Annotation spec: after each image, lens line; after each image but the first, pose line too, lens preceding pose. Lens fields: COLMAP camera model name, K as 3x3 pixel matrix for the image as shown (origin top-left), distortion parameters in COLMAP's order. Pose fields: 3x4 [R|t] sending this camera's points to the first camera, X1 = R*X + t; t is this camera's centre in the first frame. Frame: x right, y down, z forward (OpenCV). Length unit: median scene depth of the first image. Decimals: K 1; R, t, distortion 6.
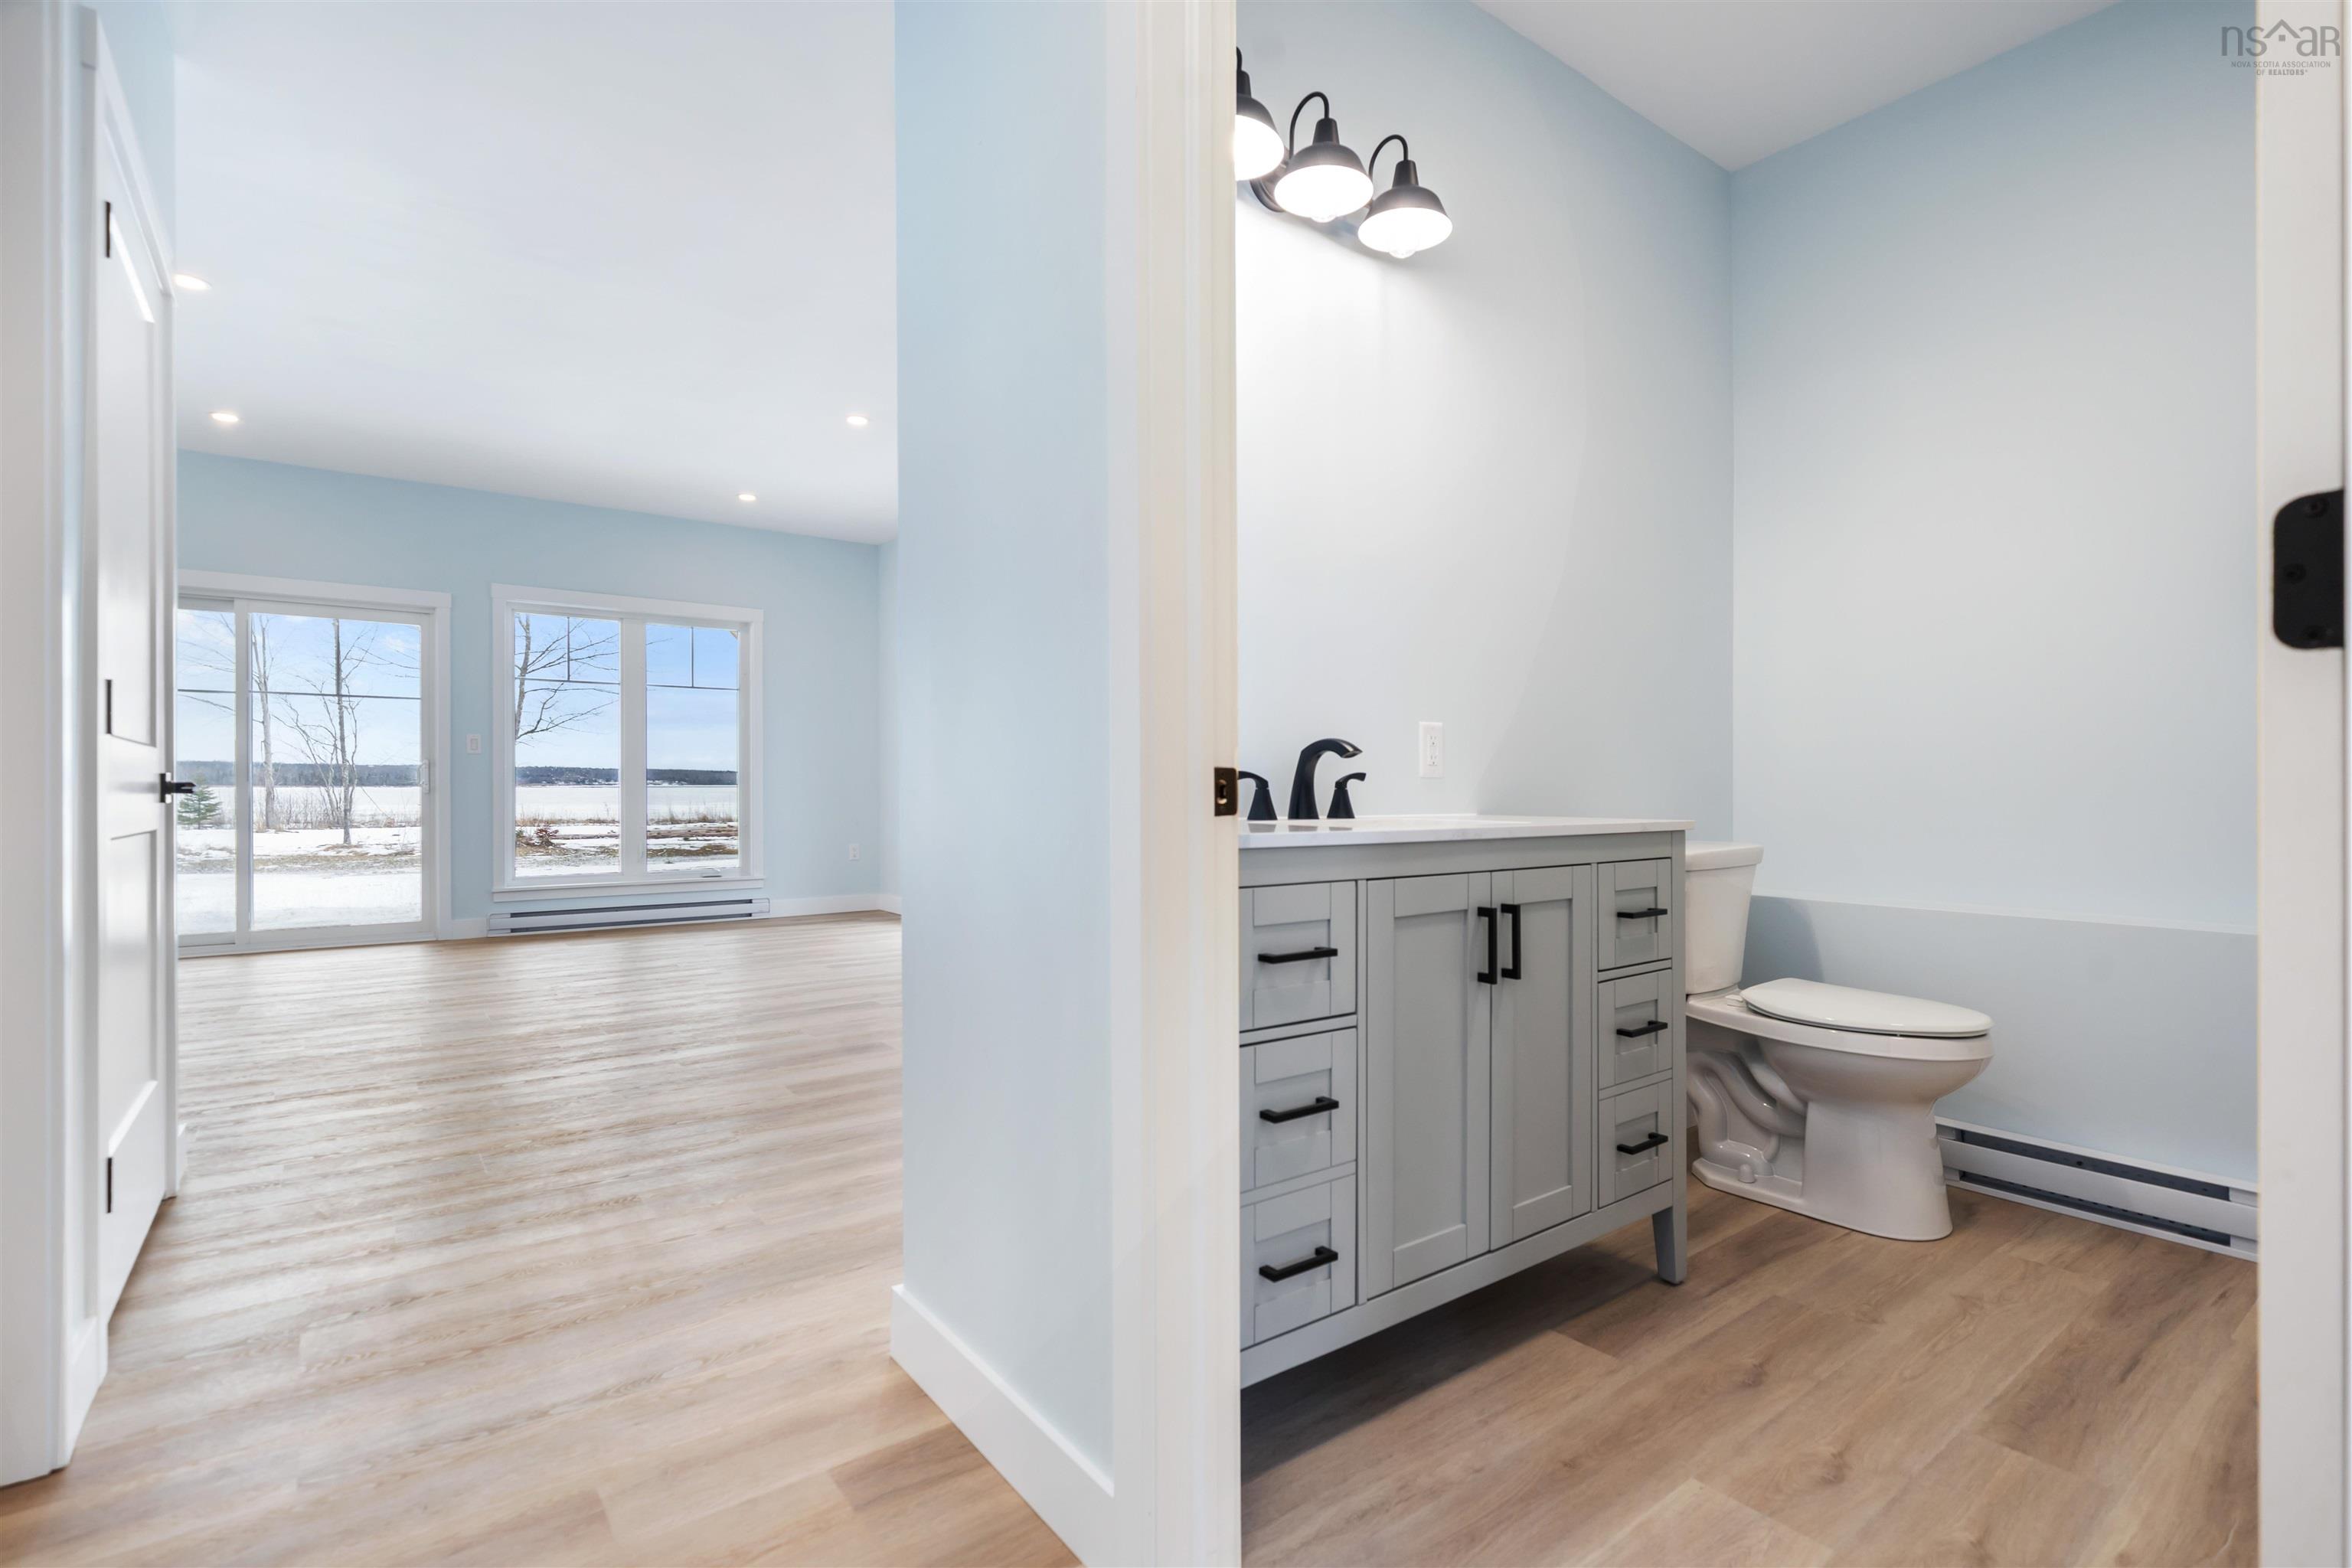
lens RADIAL K [[1096.8, 0, 1181.5], [0, 1096.8, 787.0], [0, 0, 1]] dist [0.001878, 0.000117]
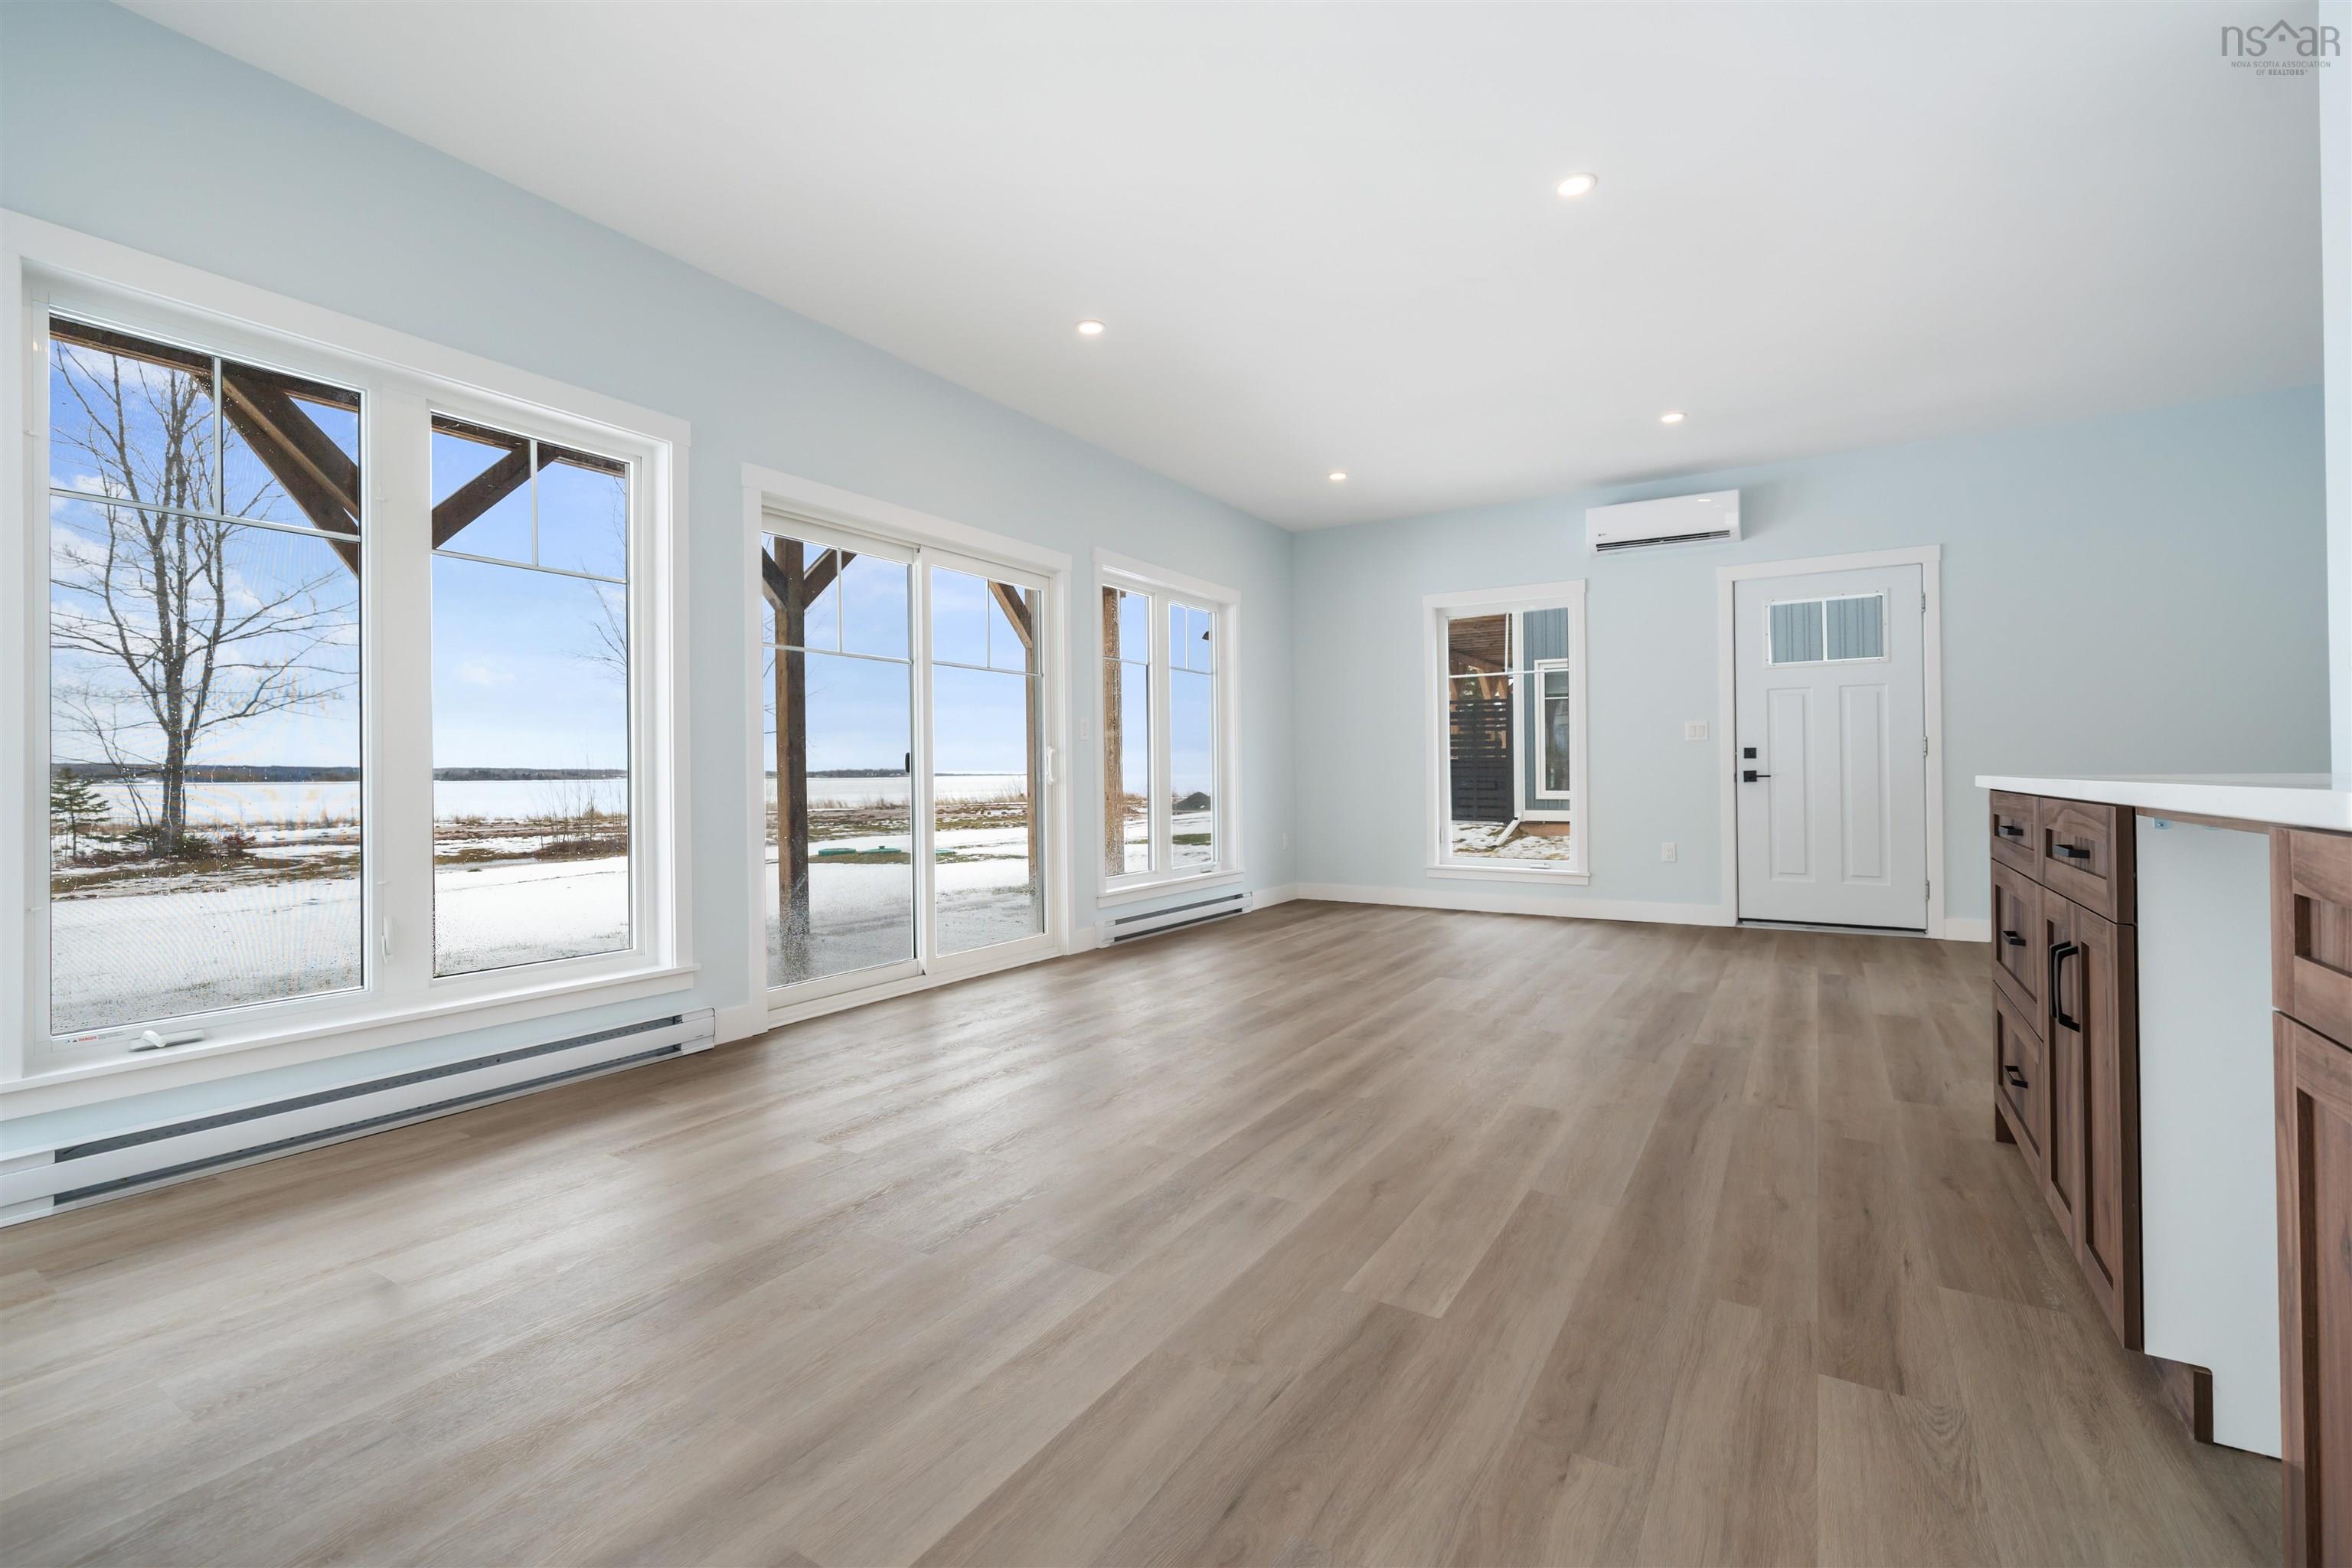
lens RADIAL K [[1017.4, 0, 1174.1], [0, 1017.4, 778.3], [0, 0, 1]] dist [0.004542, 0.000961]
pose [[0.940395, -0.003024, 0.340072, -0.188406], [0.004190, 0.999988, -0.002692, 0.000661], [-0.340060, 0.003957, 0.940396, 0.046974]]
